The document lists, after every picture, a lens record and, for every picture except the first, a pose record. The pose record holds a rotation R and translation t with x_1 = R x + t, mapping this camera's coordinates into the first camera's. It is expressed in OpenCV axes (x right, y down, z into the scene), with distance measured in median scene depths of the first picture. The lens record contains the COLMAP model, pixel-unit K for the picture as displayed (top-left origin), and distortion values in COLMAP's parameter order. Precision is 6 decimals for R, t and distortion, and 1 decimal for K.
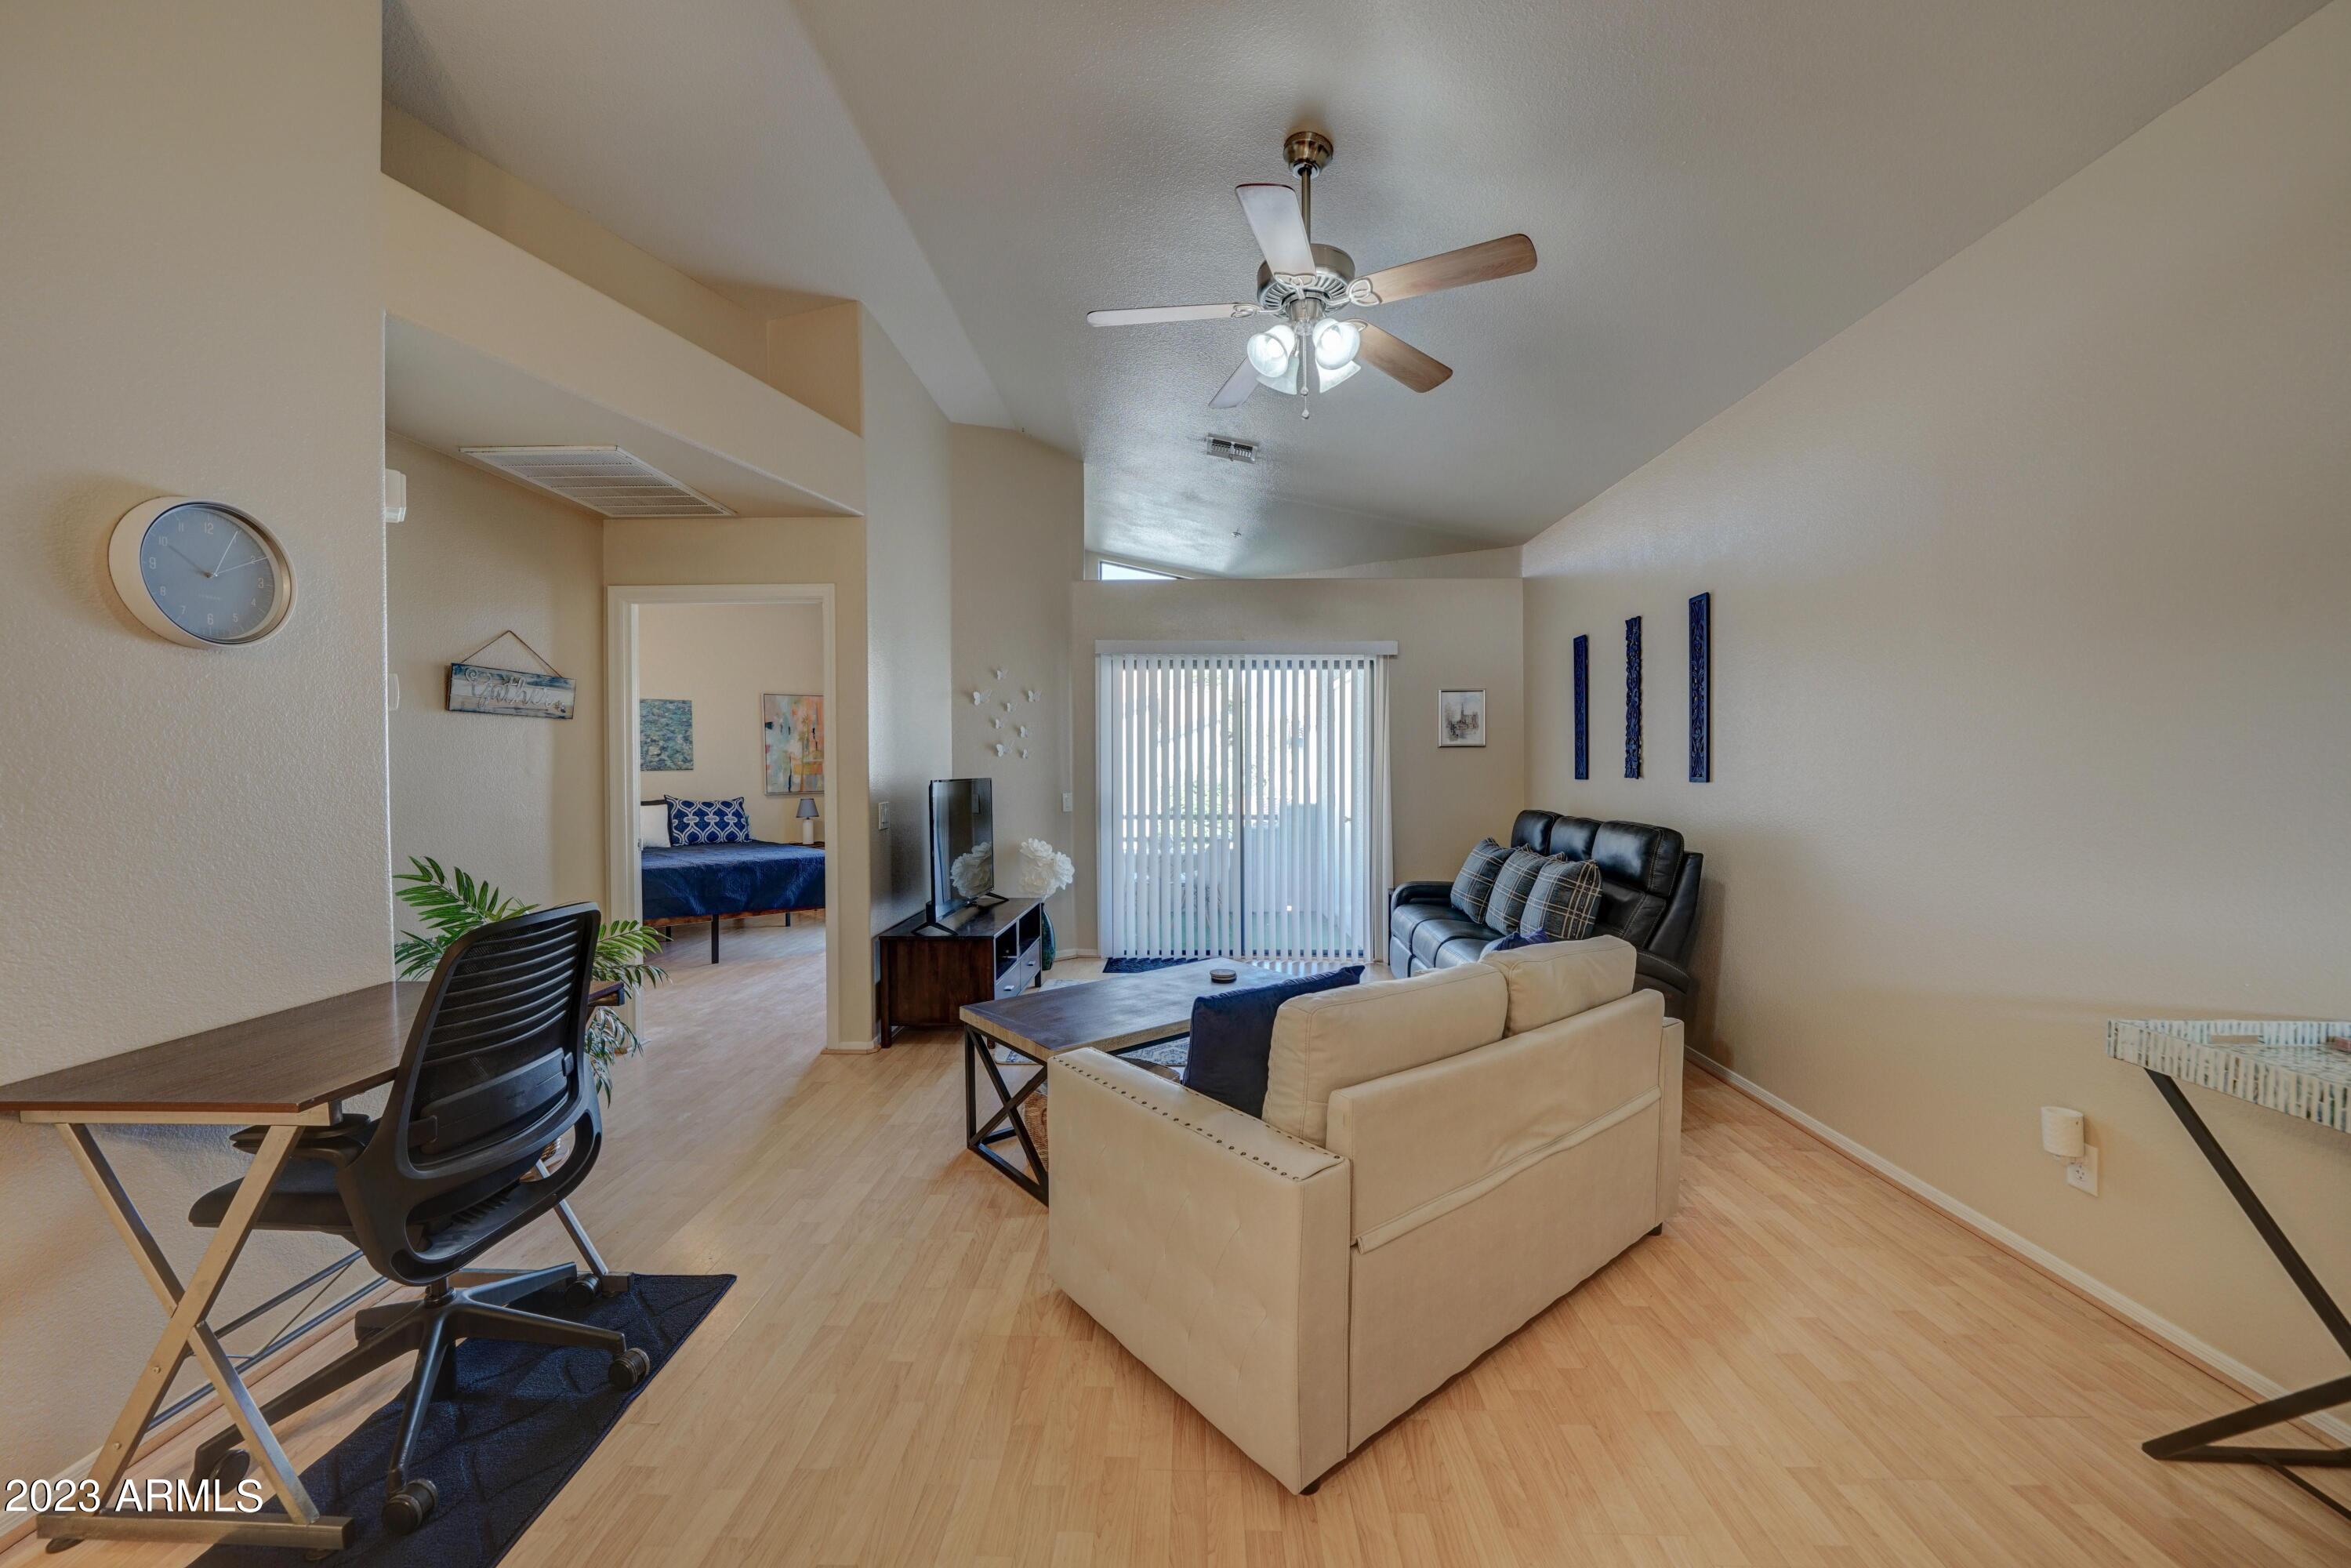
lens RADIAL K [[861.3, 0, 1141.5], [0, 861.3, 772.3], [0, 0, 1]] dist [-0.007069, 0.001131]
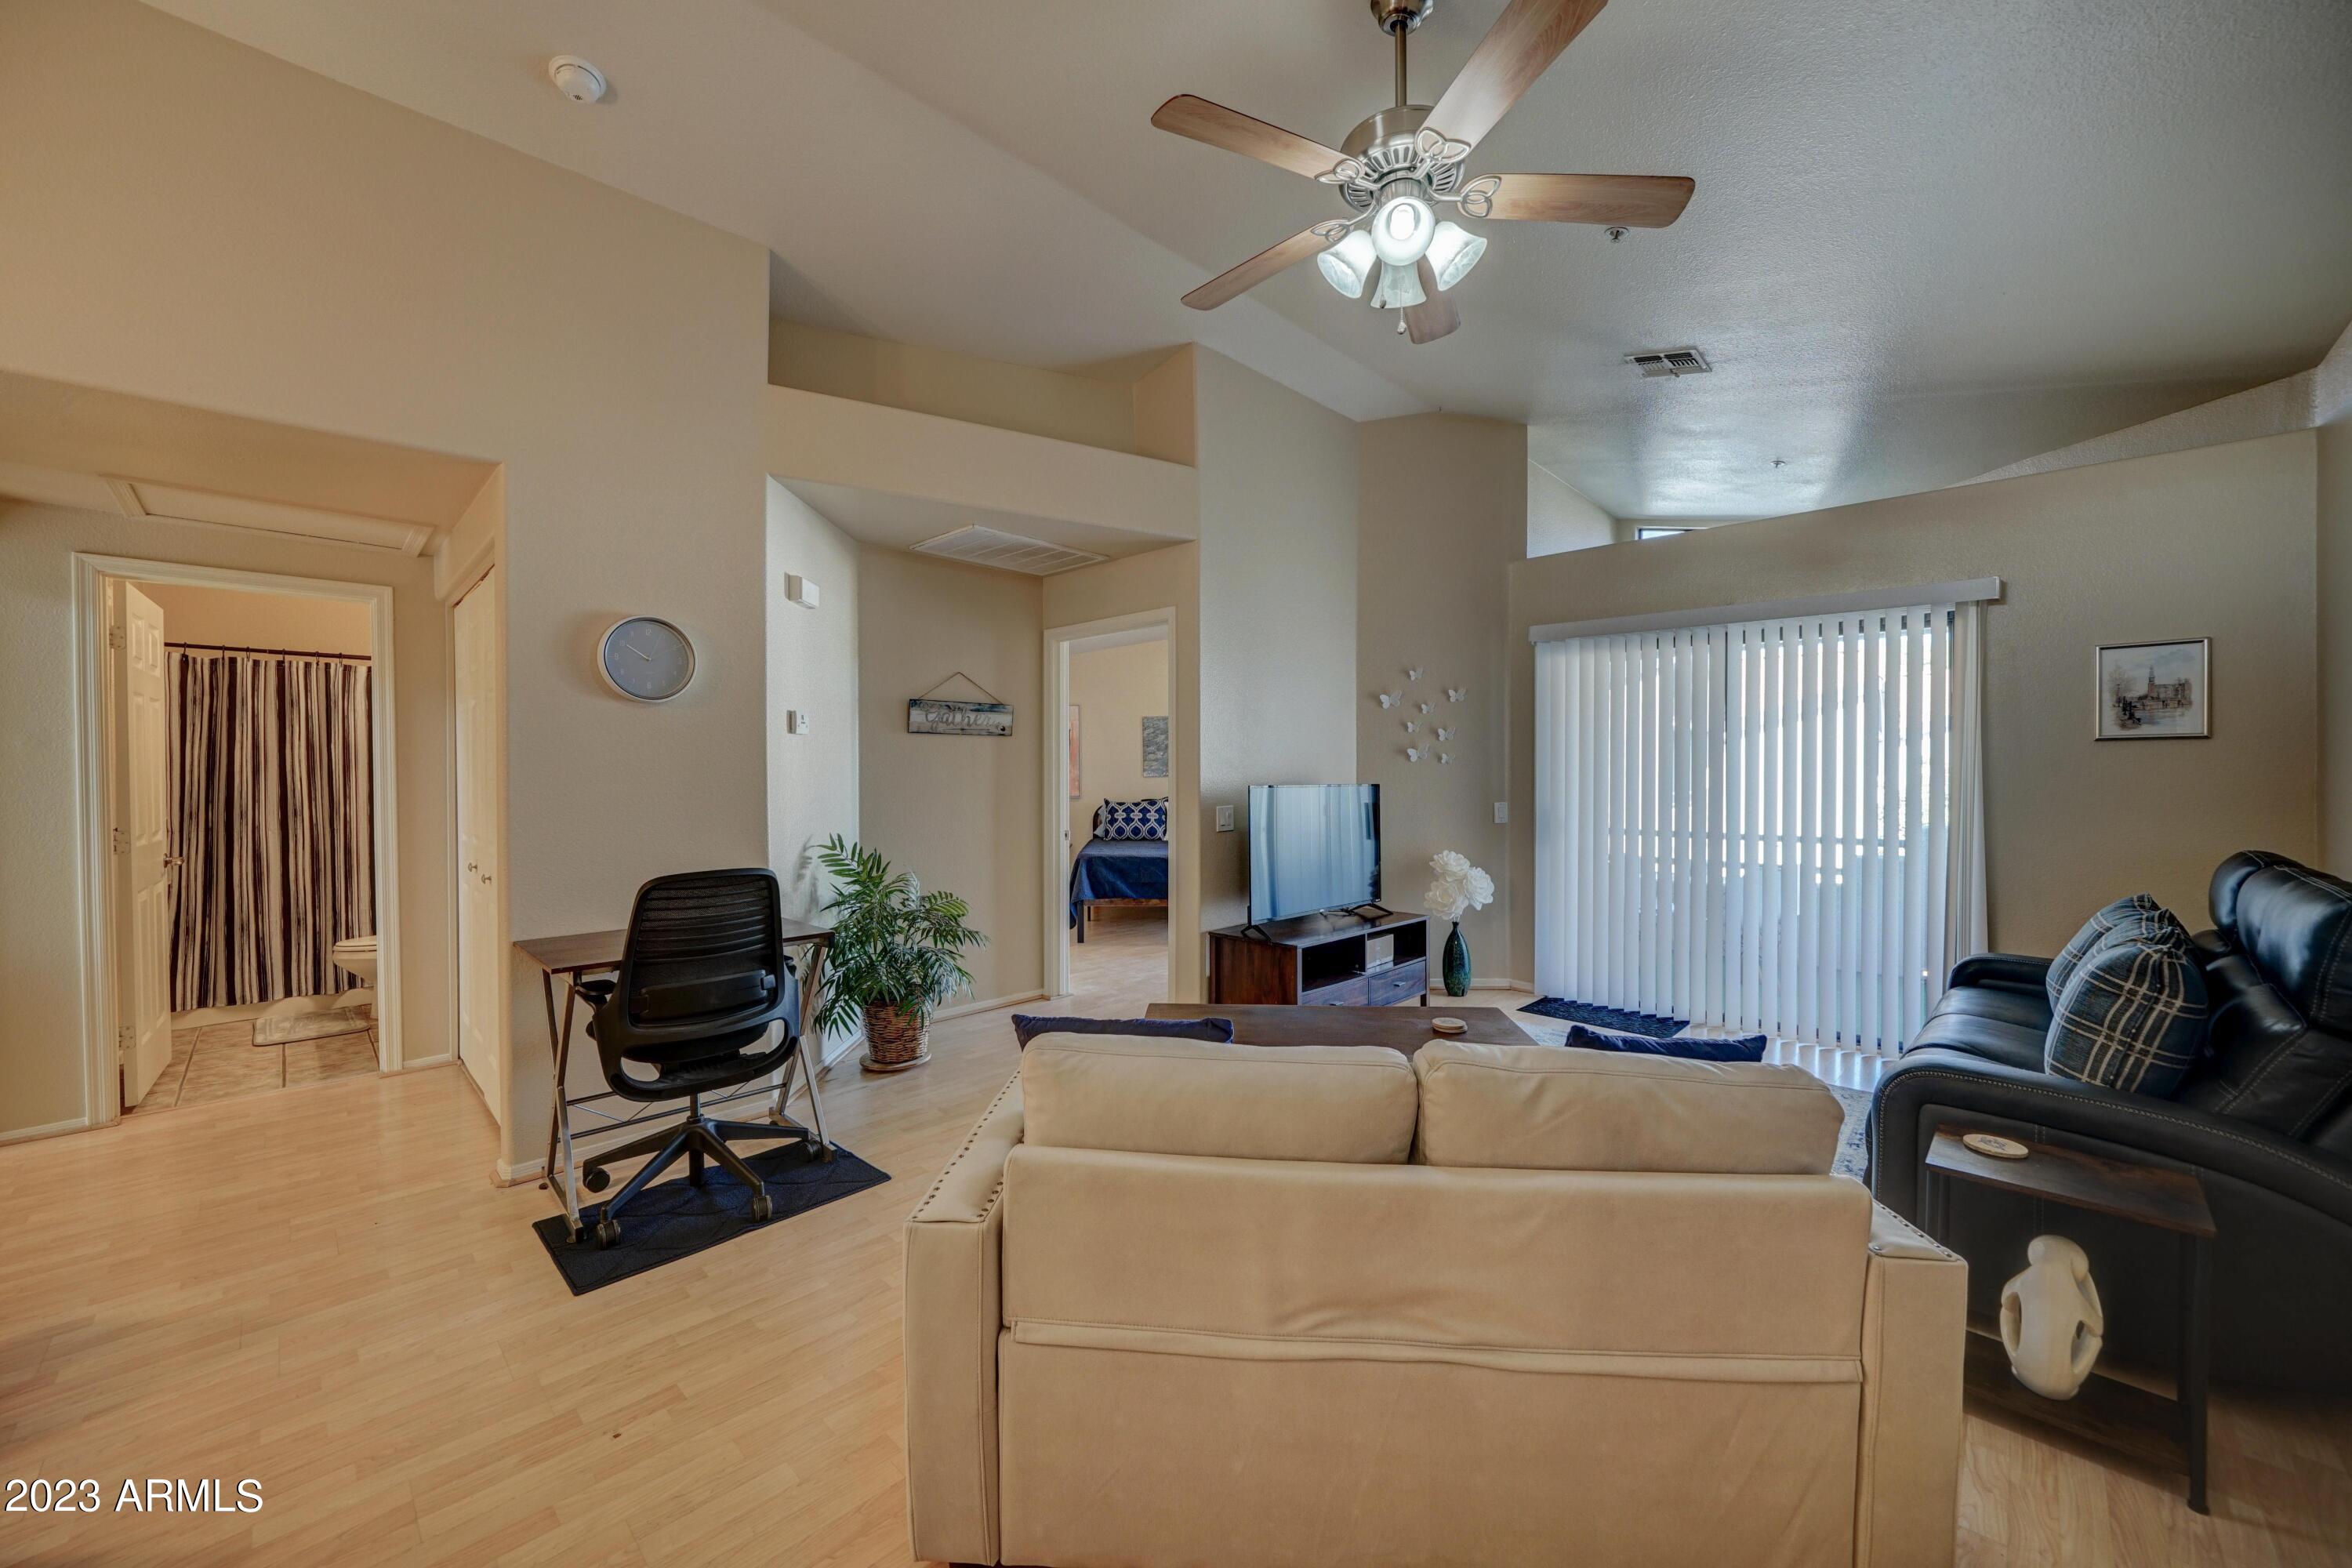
lens RADIAL K [[861.6, 0, 1211.0], [0, 861.6, 775.1], [0, 0, 1]] dist [-0.007069, 0.001131]
pose [[0.758935, 0.001622, -0.651165, 0.388497], [-0.004262, 0.999988, -0.002476, -0.000526], [0.651153, 0.004654, 0.758933, 0.191688]]
